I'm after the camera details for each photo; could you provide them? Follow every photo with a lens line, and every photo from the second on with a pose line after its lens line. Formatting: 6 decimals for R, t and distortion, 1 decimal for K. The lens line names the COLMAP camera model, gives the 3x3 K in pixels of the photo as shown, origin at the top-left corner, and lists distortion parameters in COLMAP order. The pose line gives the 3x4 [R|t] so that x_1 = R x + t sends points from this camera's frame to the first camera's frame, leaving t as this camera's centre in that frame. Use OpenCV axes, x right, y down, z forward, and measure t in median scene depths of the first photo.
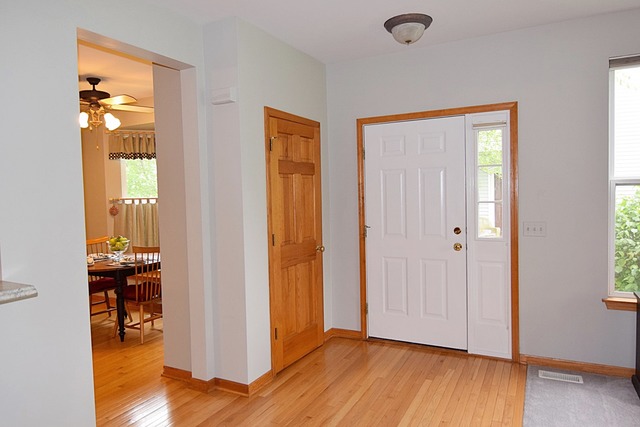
lens RADIAL K [[396.8, 0, 320.0], [0, 396.8, 213.5], [0, 0, 1]] dist [-0.004857, -0.000899]
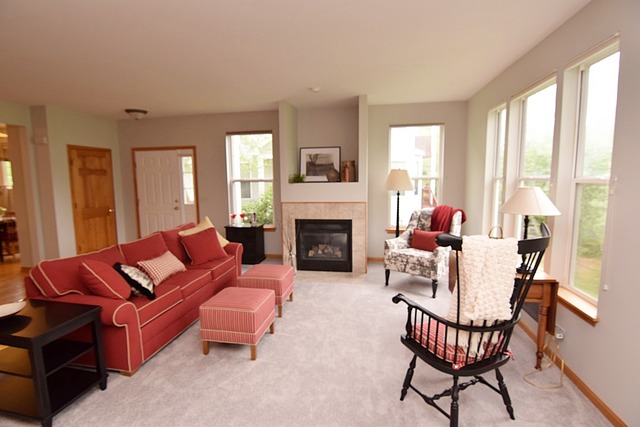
lens RADIAL K [[325.8, 0, 320.0], [0, 325.8, 213.5], [0, 0, 1]] dist [0.003557, 0.001136]
pose [[0.954492, -0.024047, 0.297265, 0.583481], [0.013043, 0.999156, 0.038947, 0.053523], [-0.297951, -0.033297, 0.954000, -1.033161]]
